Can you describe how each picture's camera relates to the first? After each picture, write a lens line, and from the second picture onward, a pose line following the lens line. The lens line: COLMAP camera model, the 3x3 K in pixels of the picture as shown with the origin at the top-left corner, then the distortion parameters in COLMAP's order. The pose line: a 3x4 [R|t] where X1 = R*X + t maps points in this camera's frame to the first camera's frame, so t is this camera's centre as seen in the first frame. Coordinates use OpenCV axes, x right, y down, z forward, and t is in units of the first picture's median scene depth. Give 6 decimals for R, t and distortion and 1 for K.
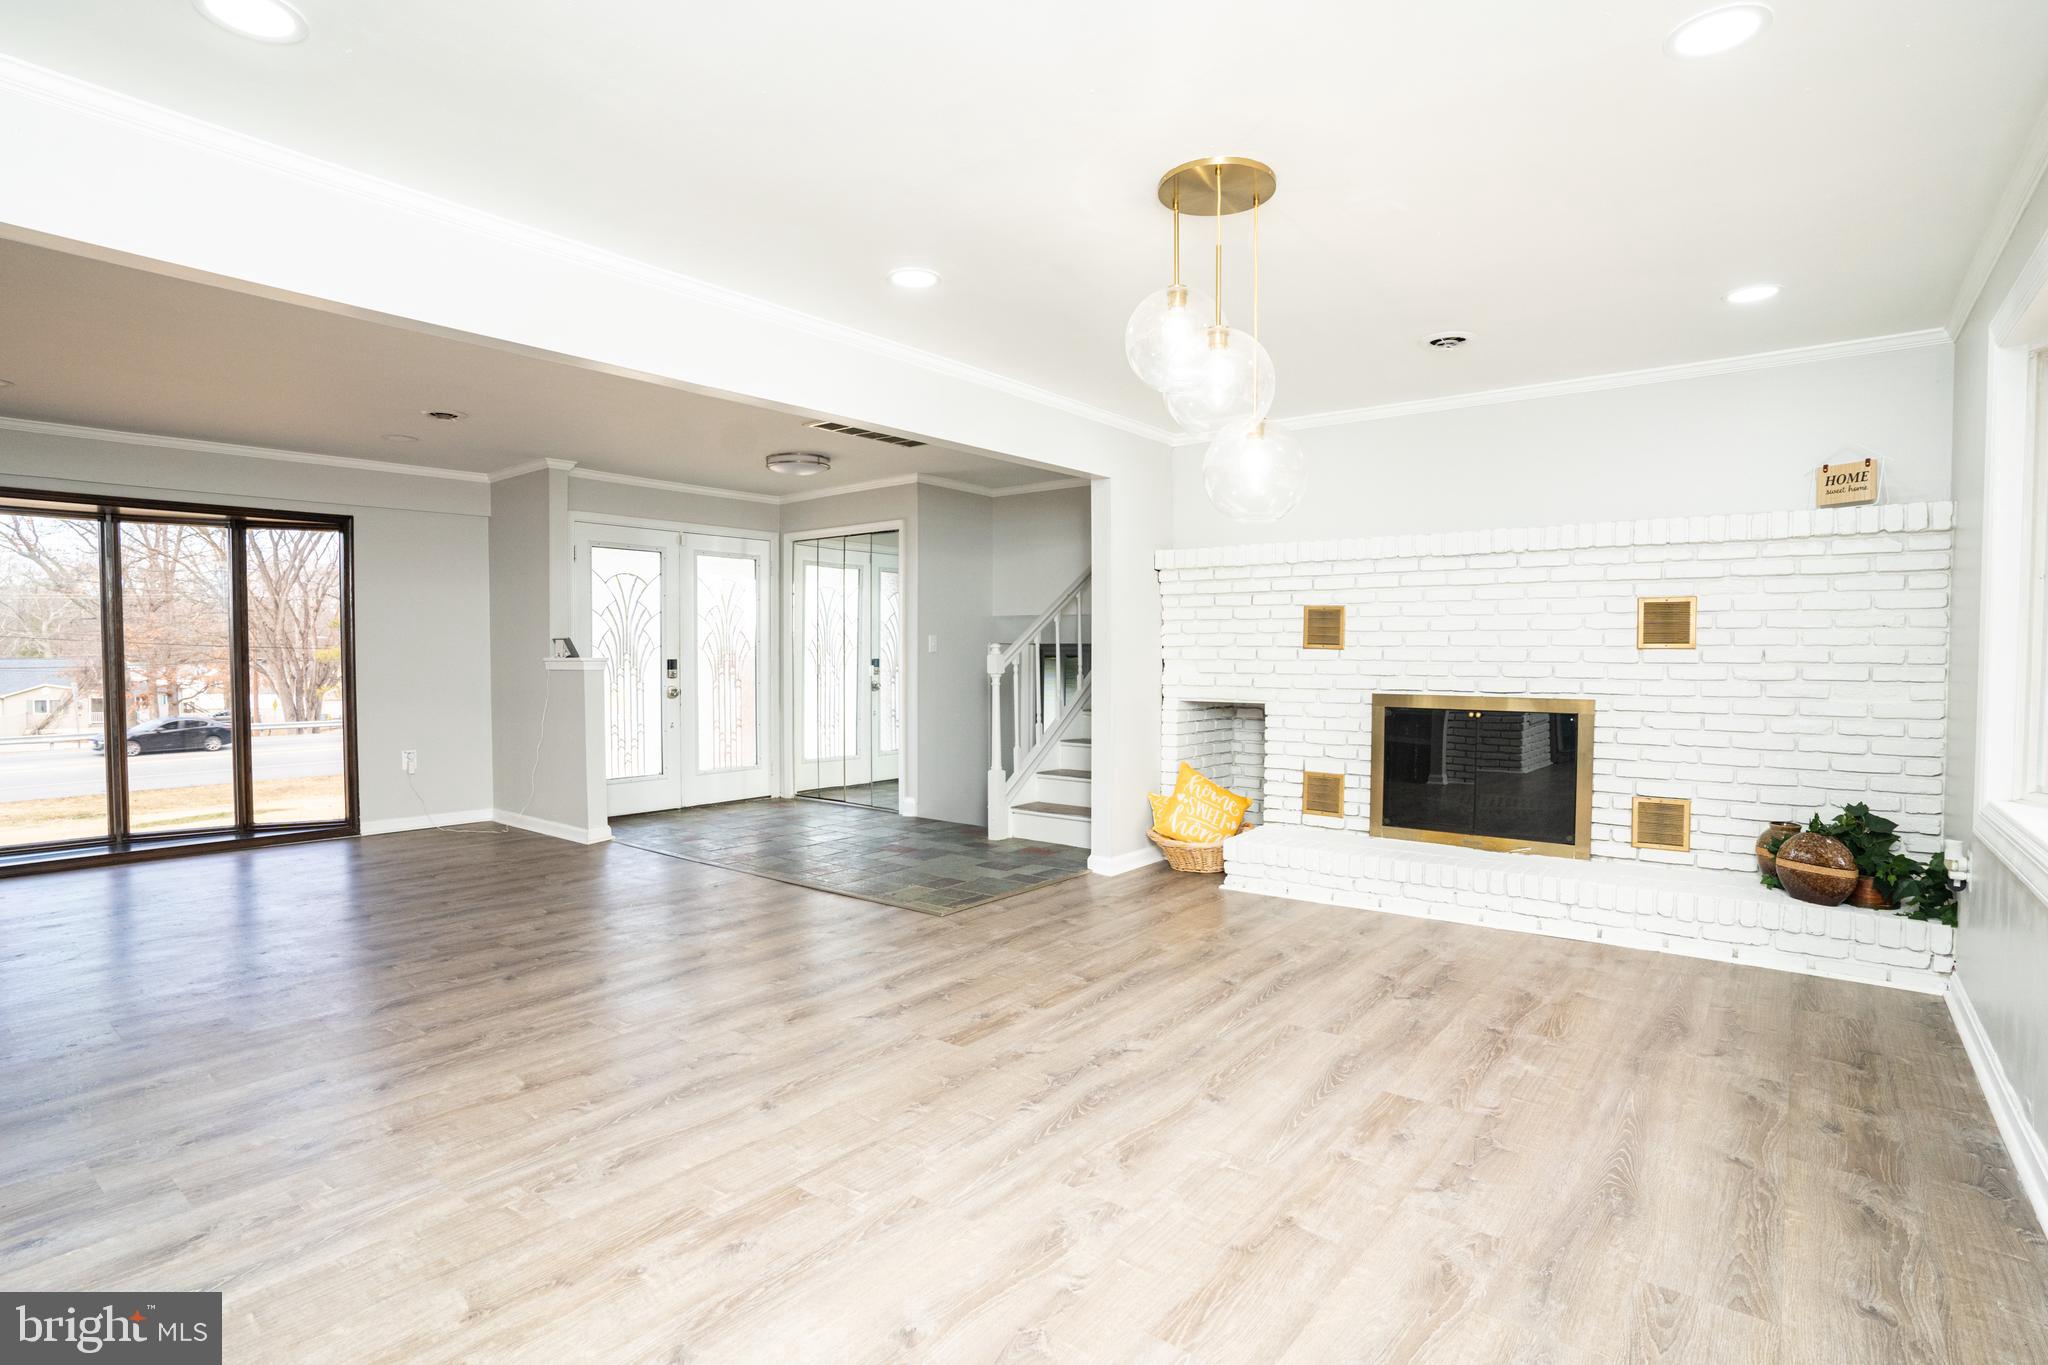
lens RADIAL K [[995.9, 0, 1023.8], [0, 995.9, 702.8], [0, 0, 1]] dist [-0.056548, 0.001051]
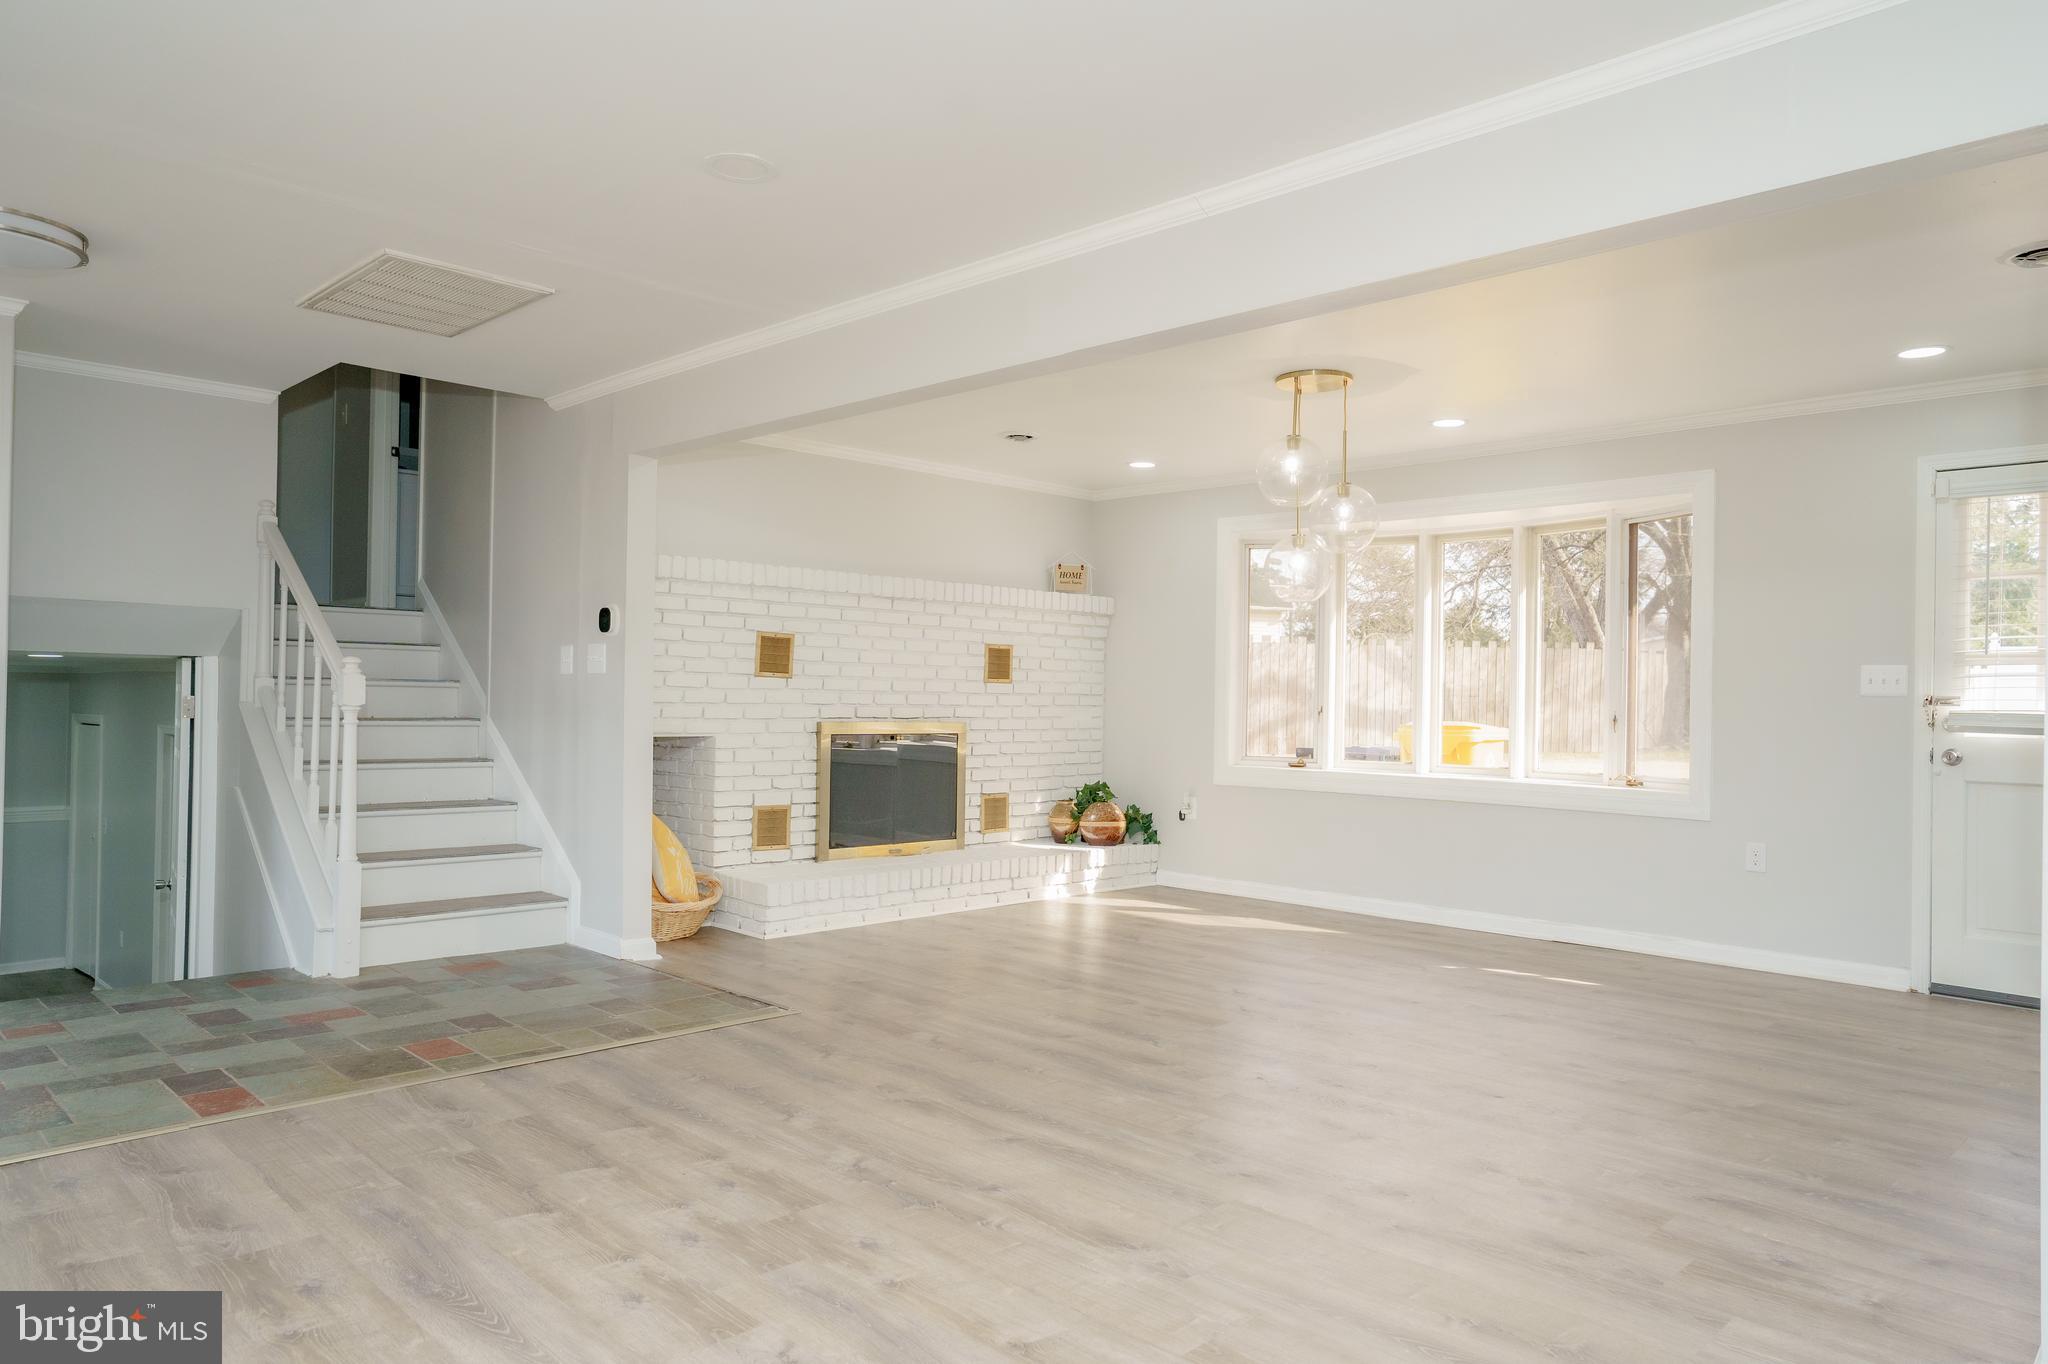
lens RADIAL K [[1355.4, 0, 995.8], [0, 1355.4, 686.2], [0, 0, 1]] dist [-0.031976, -0.001382]
pose [[0.136715, 0.005233, 0.990597, -1.107462], [0.027698, 0.999575, -0.009103, -0.031298], [-0.990223, 0.028682, 0.136512, 0.681433]]
